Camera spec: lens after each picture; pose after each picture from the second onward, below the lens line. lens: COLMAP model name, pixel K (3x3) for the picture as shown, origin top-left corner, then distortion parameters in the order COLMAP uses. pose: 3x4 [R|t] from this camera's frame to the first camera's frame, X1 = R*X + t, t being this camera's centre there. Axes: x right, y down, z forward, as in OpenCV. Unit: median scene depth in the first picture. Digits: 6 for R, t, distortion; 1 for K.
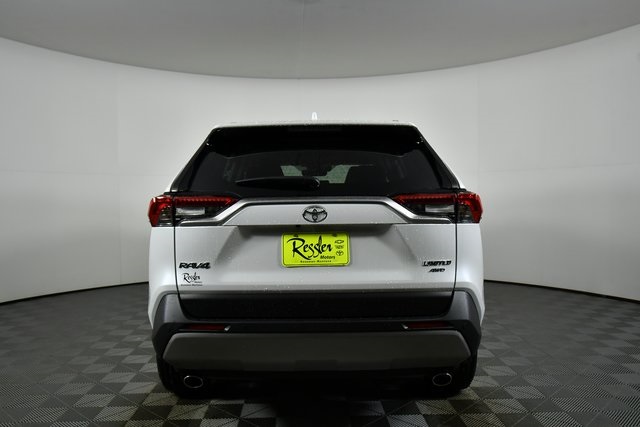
lens RADIAL K [[550.8, 0, 320.4], [0, 550.8, 214.9], [0, 0, 1]] dist [-0.003635, 0.000101]
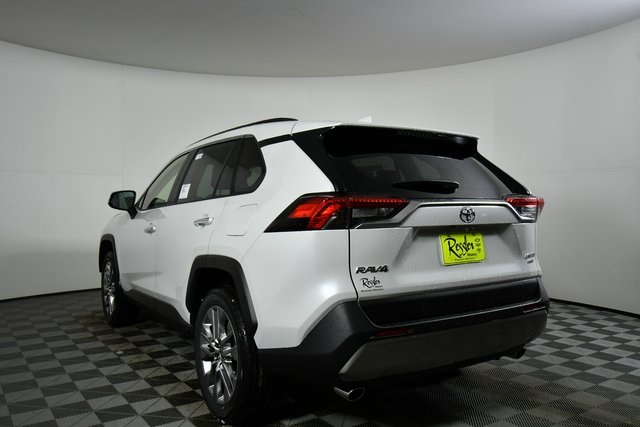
lens RADIAL K [[544.1, 0, 317.9], [0, 544.1, 213.5], [0, 0, 1]] dist [-0.005801, -0.025247]
pose [[0.836985, -0.002812, 0.547219, -0.829884], [0.016056, 0.999682, -0.019420, 0.011441], [-0.546991, 0.025041, 0.836764, 0.260593]]
